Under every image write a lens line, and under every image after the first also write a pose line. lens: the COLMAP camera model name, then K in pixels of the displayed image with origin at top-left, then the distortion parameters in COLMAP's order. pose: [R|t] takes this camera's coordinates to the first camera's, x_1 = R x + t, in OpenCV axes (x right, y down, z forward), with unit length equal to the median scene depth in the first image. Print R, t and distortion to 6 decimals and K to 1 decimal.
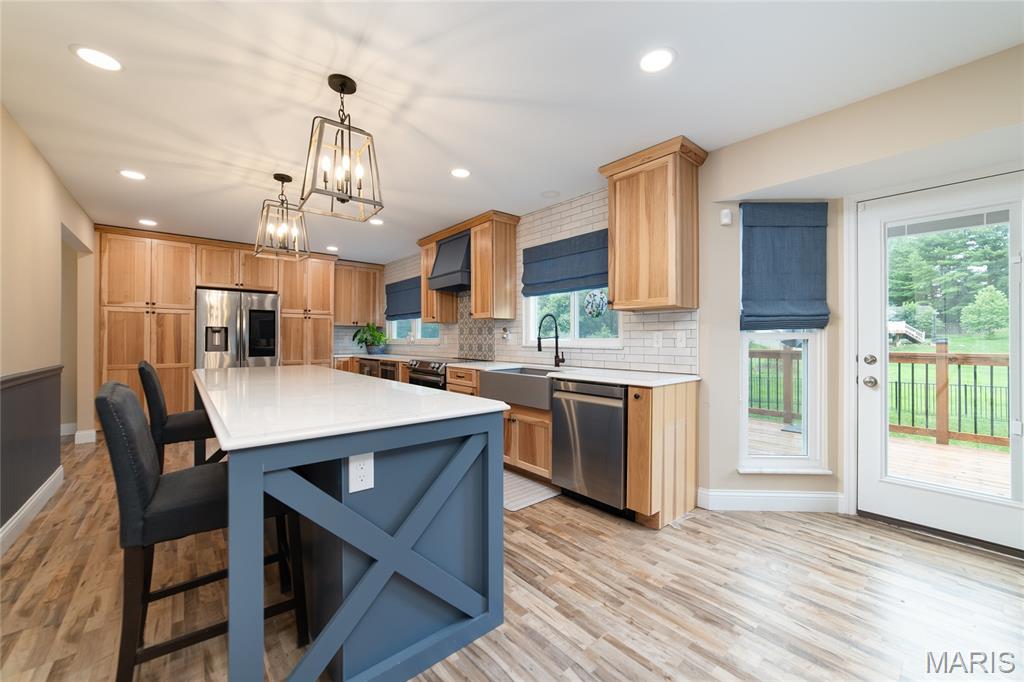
lens RADIAL K [[395.1, 0, 526.8], [0, 395.1, 341.5], [0, 0, 1]] dist [-0.003896, 0.000424]
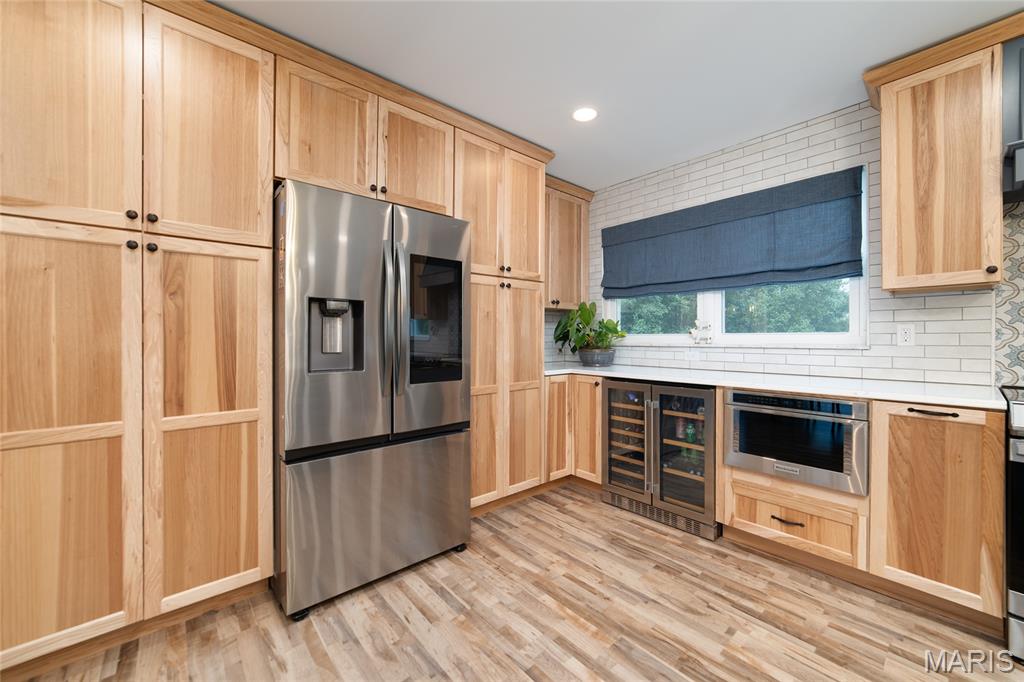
lens RADIAL K [[395.1, 0, 515.3], [0, 395.1, 340.6], [0, 0, 1]] dist [-0.003896, 0.000424]
pose [[0.998866, -0.012450, -0.045945, -0.767332], [0.012213, 0.999911, -0.005441, 0.003120], [0.046008, 0.004873, 0.998929, 0.831680]]
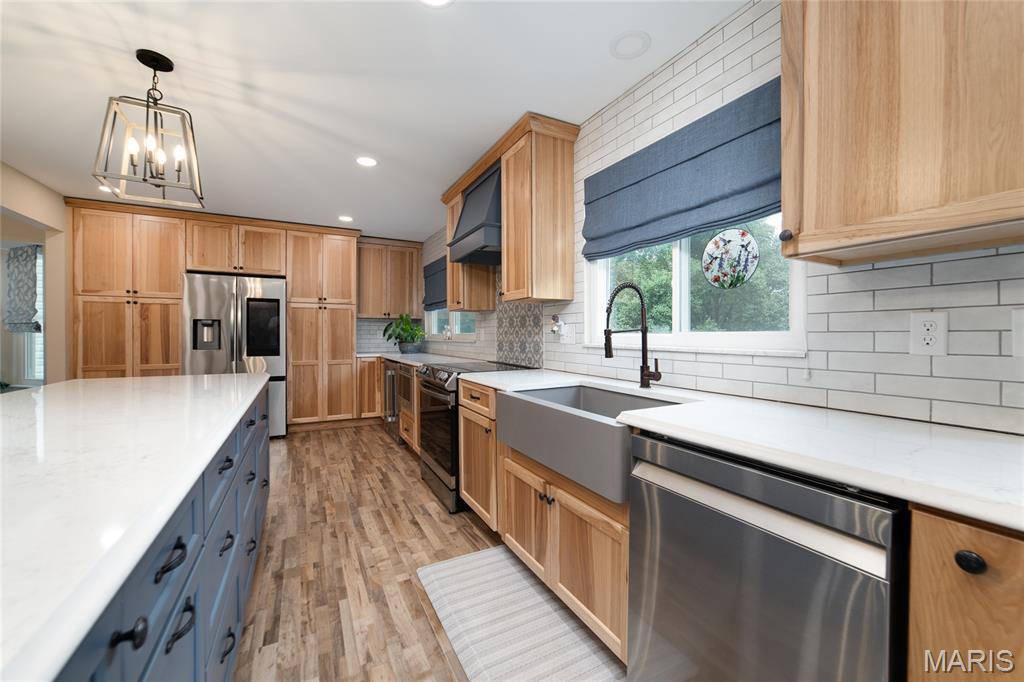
lens RADIAL K [[395.1, 0, 516.8], [0, 395.1, 336.5], [0, 0, 1]] dist [-0.003896, 0.000424]
pose [[0.968879, -0.000172, -0.247535, 0.041939], [0.000113, 1.000000, -0.000254, -0.002218], [0.247535, 0.000218, 0.968879, 0.461557]]
